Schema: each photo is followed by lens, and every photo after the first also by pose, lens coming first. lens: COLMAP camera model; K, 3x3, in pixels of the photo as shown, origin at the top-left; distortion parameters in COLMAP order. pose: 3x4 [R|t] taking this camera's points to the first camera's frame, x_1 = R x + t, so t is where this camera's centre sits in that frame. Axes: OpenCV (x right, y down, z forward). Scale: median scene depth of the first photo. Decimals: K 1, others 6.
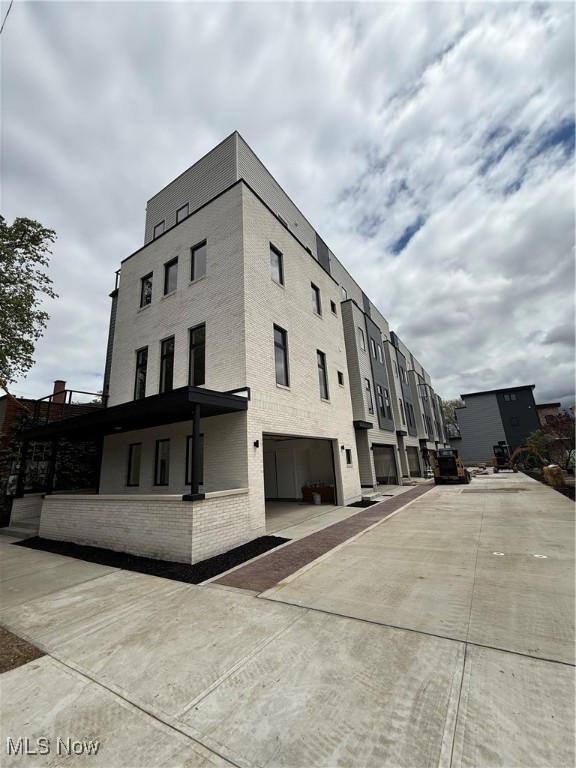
lens RADIAL K [[306.1, 0, 288.0], [0, 306.1, 384.0], [0, 0, 1]] dist [0.000290, -0.000020]
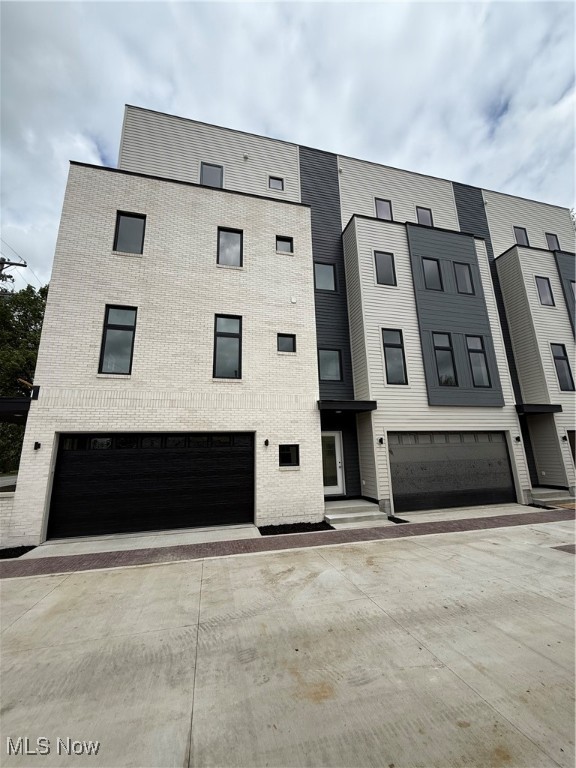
lens RADIAL K [[306.1, 0, 288.0], [0, 306.1, 384.0], [0, 0, 1]] dist [0.000290, -0.000020]
pose [[0.732066, -0.108581, -0.672525, 0.687850], [0.153441, 0.988129, 0.007490, 0.075494], [0.663729, -0.108677, 0.740036, 0.522505]]
